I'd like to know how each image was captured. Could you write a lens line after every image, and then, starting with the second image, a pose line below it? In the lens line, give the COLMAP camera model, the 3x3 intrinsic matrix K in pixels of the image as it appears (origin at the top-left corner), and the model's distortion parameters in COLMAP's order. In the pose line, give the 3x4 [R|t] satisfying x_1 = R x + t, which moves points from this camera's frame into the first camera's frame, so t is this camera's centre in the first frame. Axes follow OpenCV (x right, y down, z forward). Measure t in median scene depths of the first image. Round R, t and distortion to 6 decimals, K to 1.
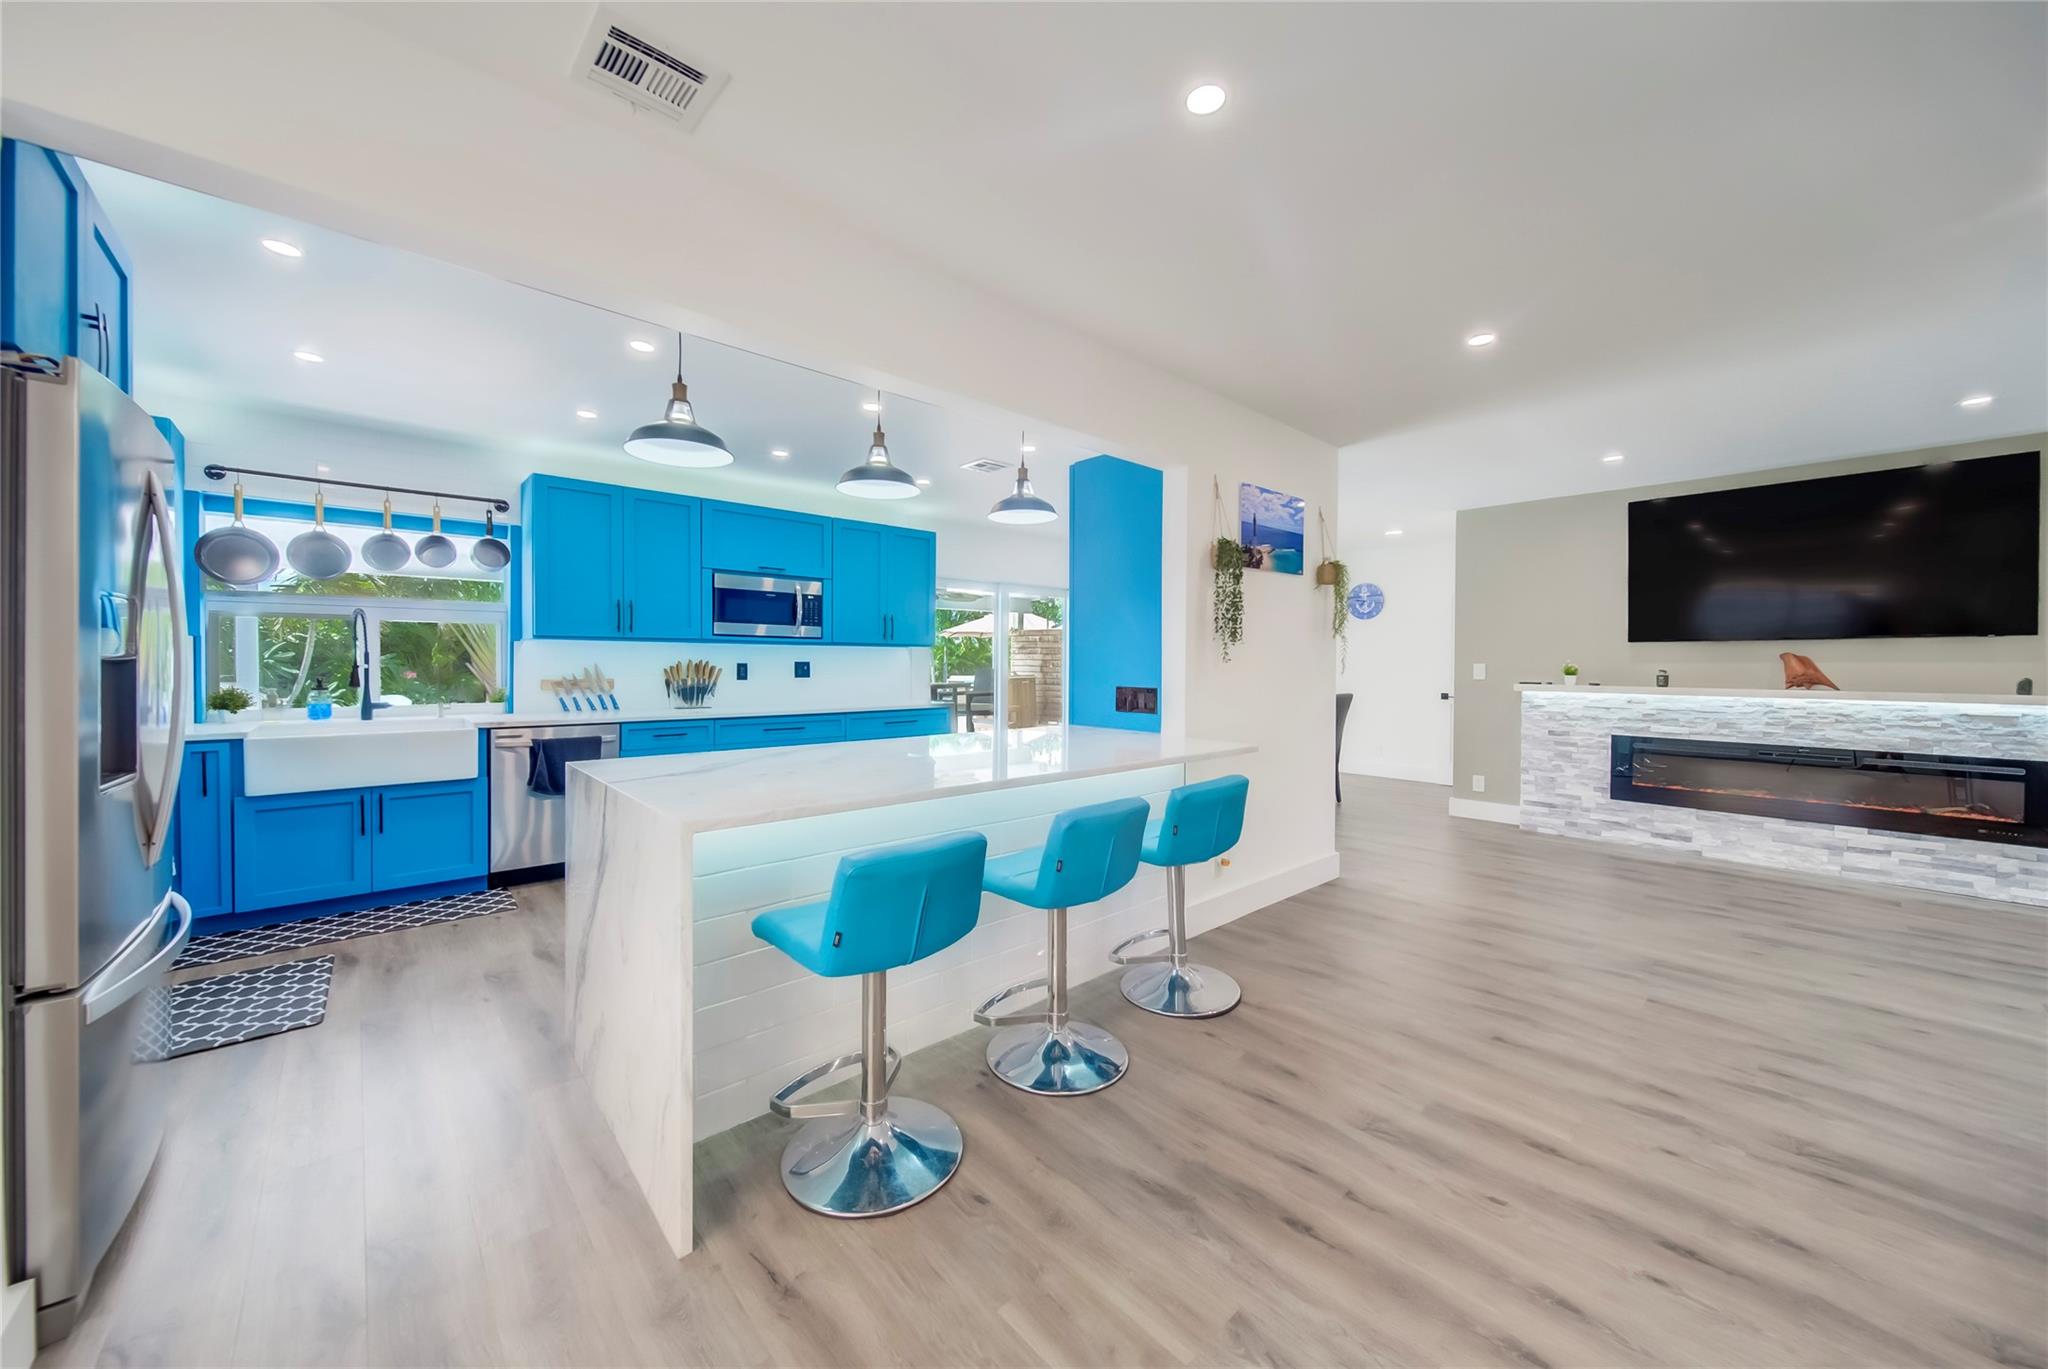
lens RADIAL K [[807.0, 0, 1022.5], [0, 807.0, 669.7], [0, 0, 1]] dist [-0.001185, -0.000249]
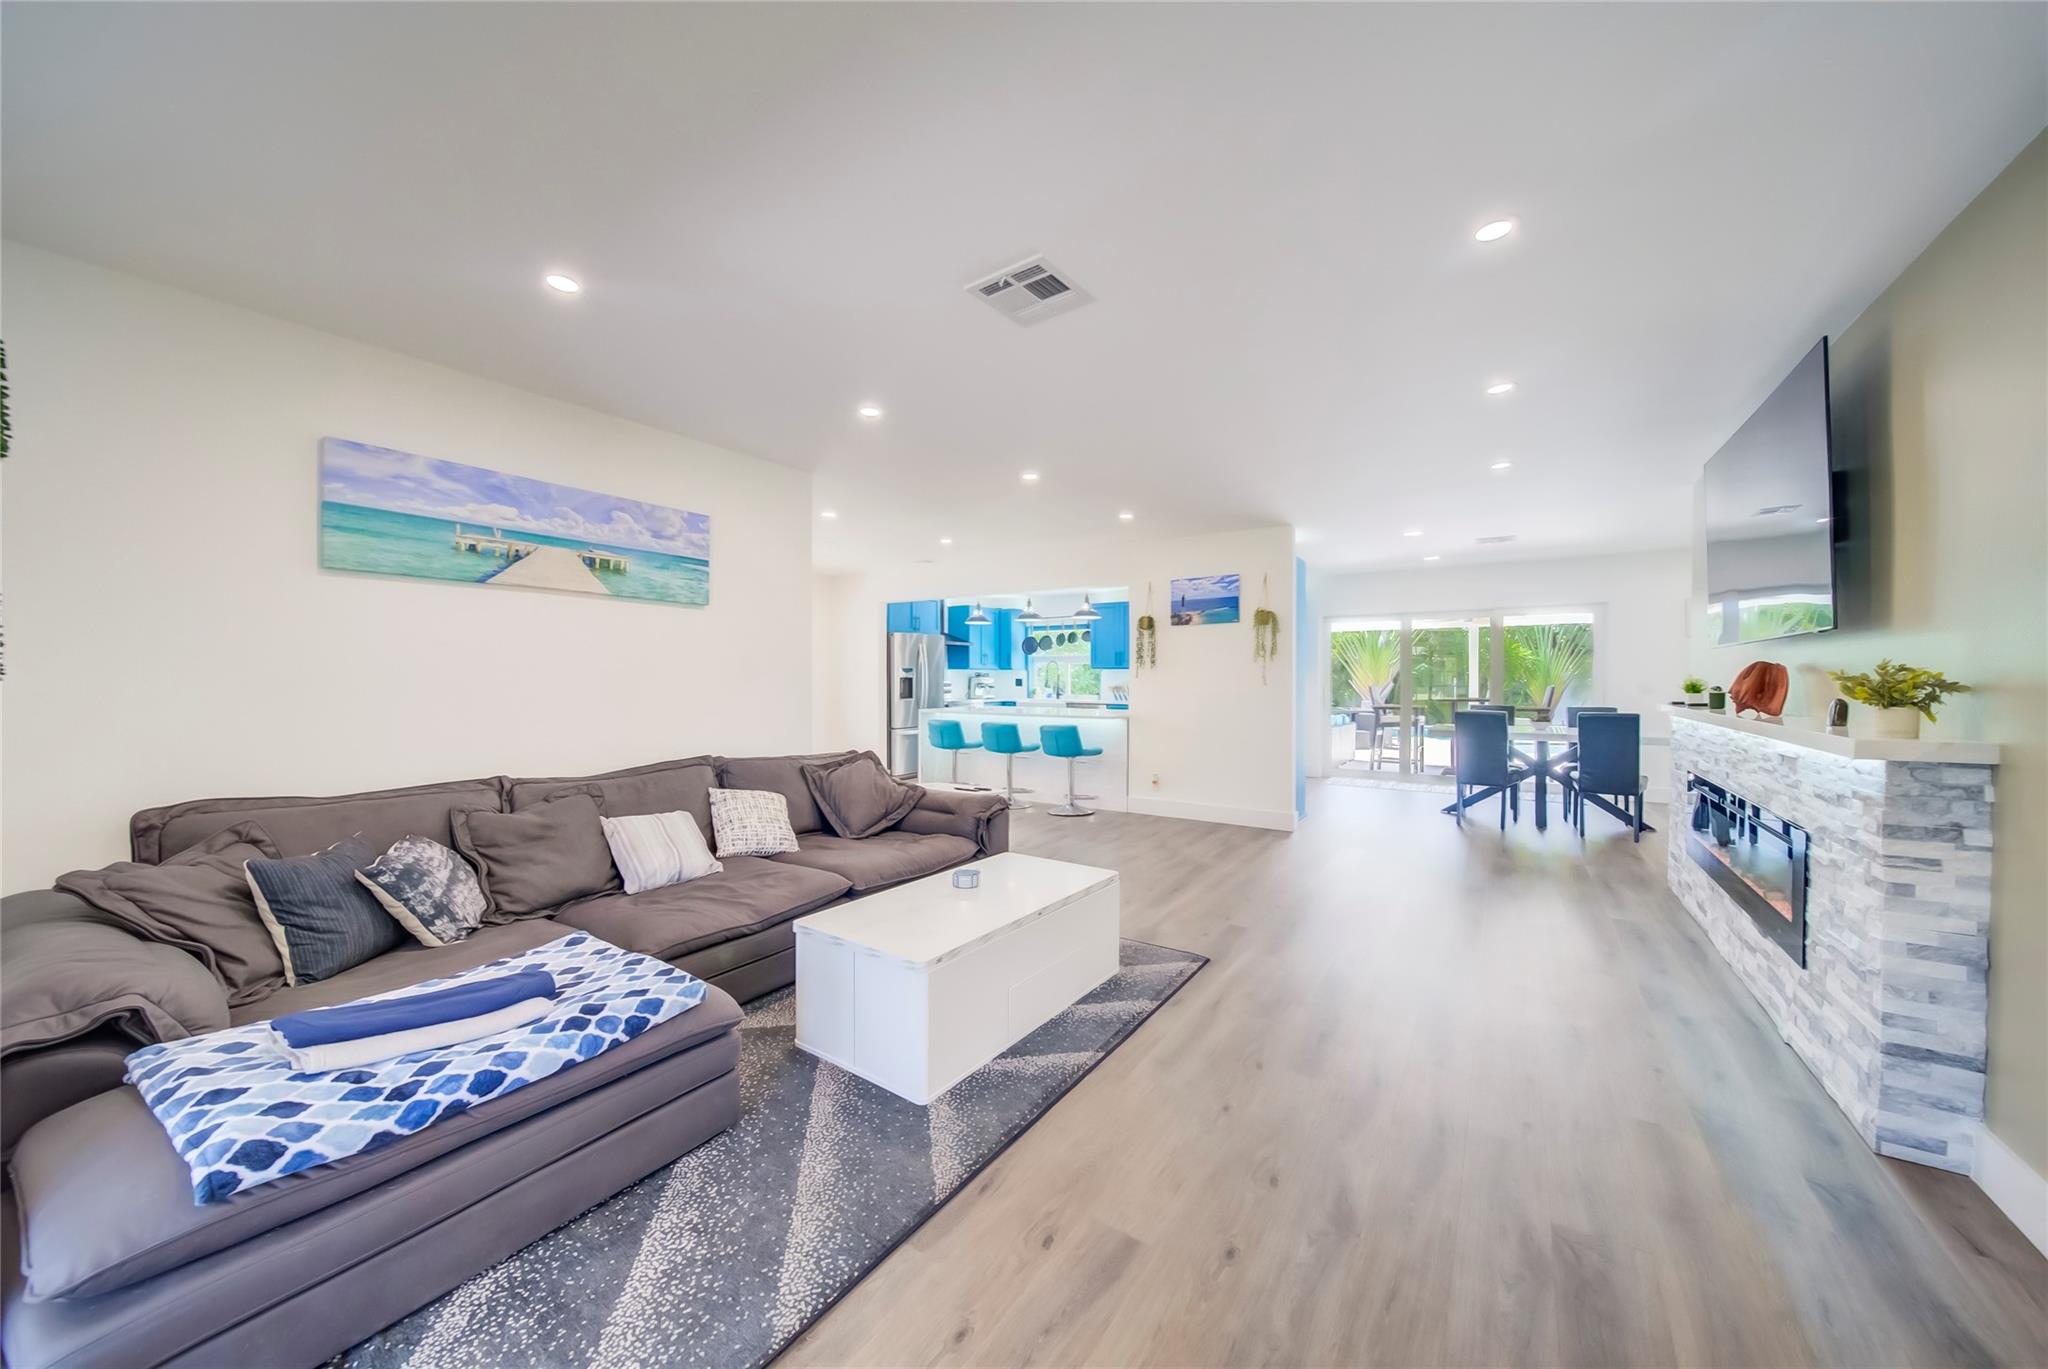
lens RADIAL K [[749.1, 0, 1019.3], [0, 749.1, 683.8], [0, 0, 1]] dist [-0.000641, -0.000215]
pose [[0.260336, -0.001356, -0.965517, 1.456509], [-0.002311, 0.999995, -0.002027, 0.005803], [0.965515, 0.002759, 0.260332, 0.184826]]
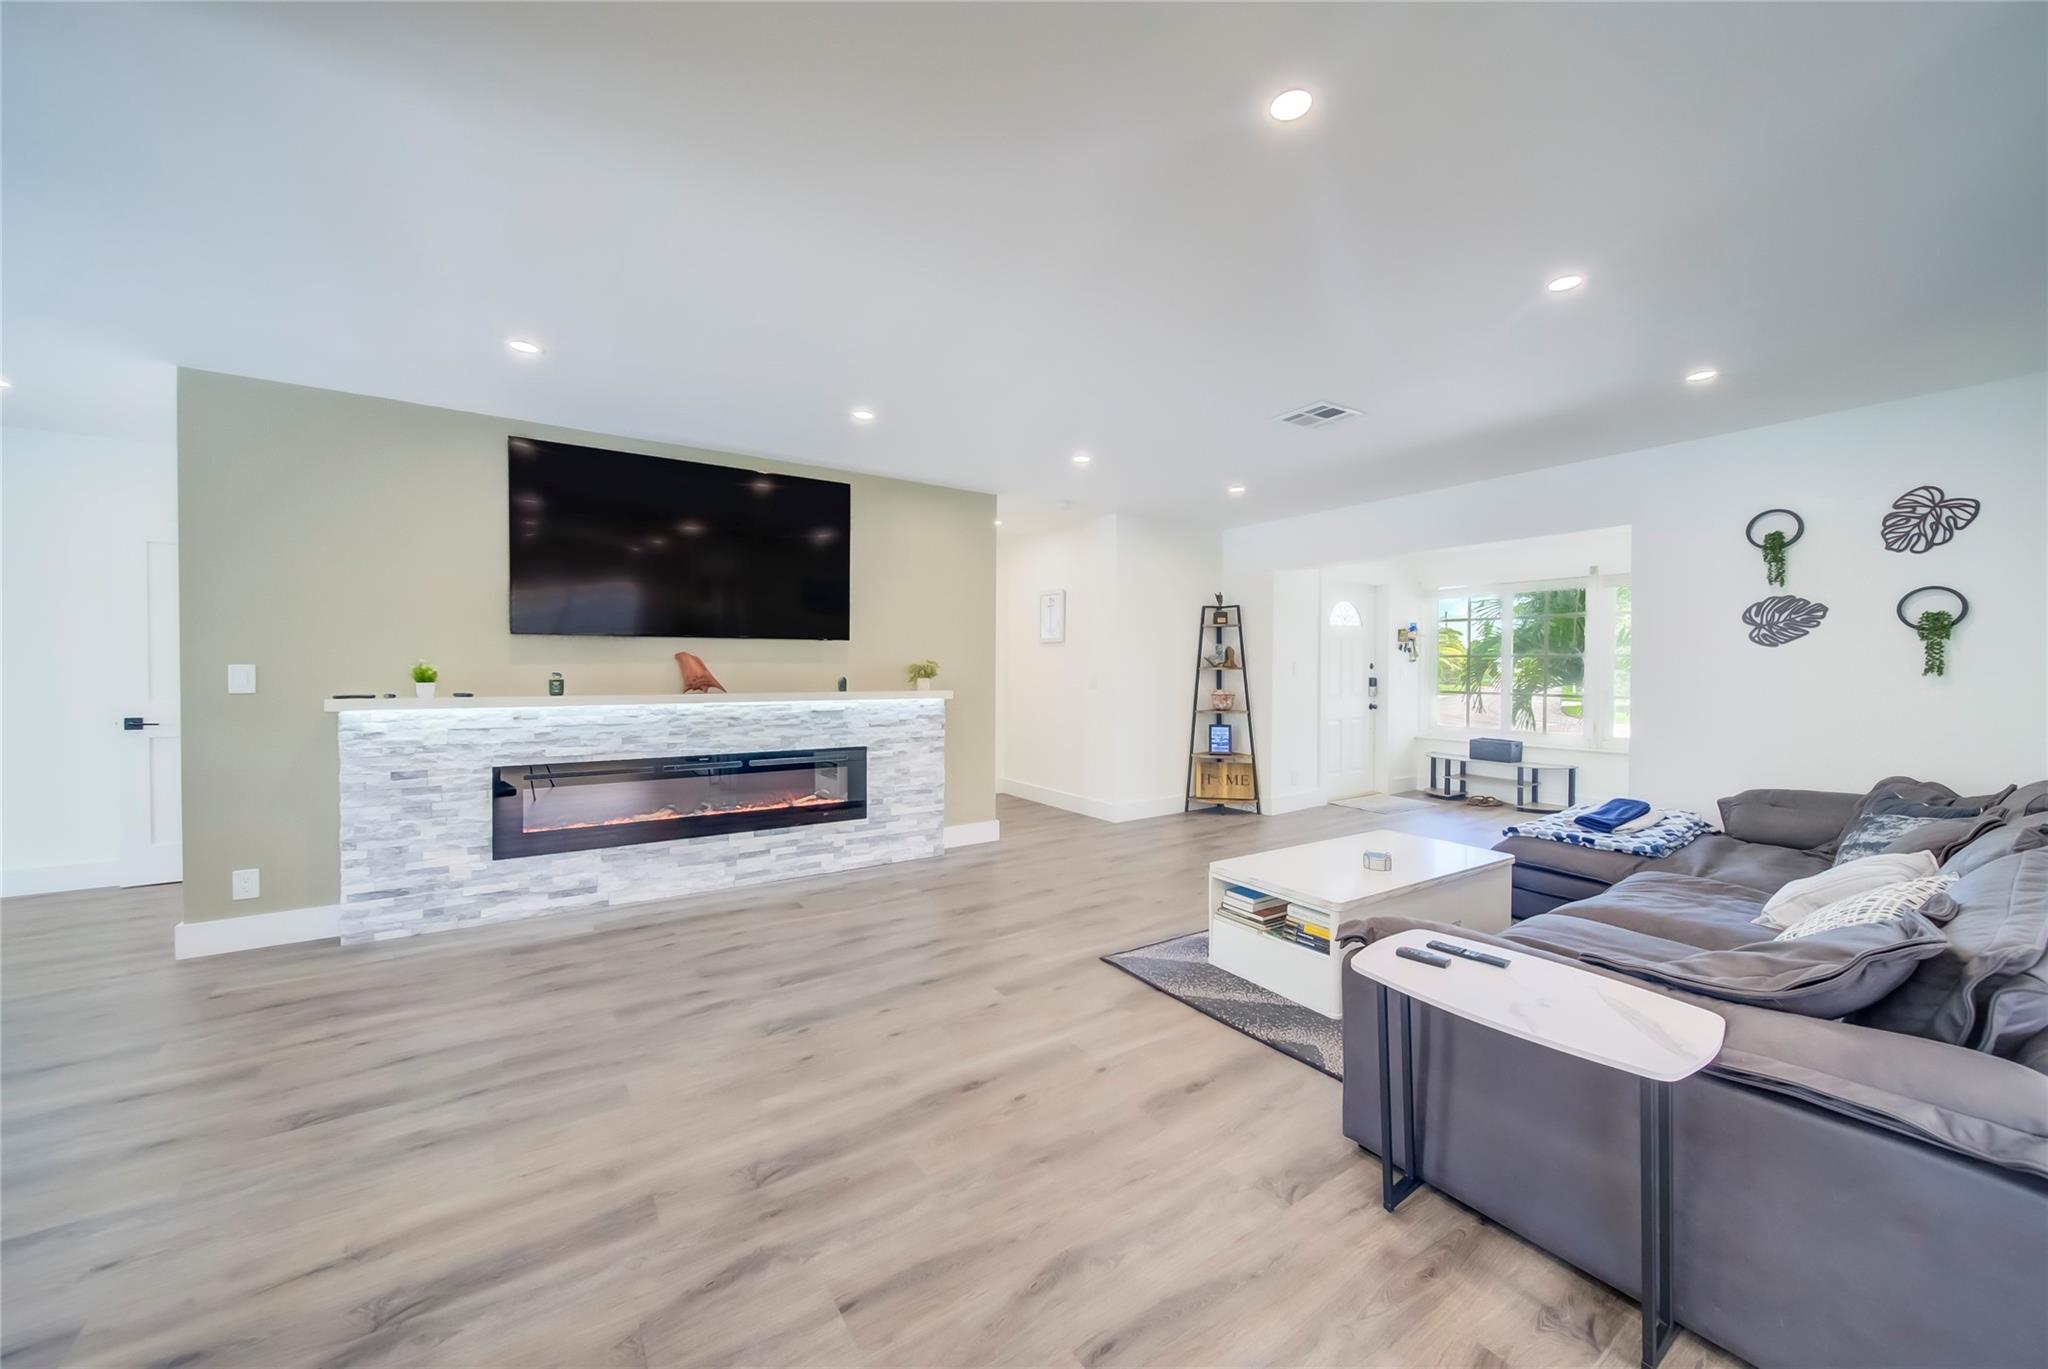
lens RADIAL K [[734.3, 0, 1021.3], [0, 734.3, 679.7], [0, 0, 1]] dist [-0.003397, -0.000370]
pose [[0.163319, -0.021419, 0.986341, 0.204703], [0.005940, 0.999768, 0.020727, -0.005304], [-0.986555, 0.002473, 0.163409, 0.493464]]
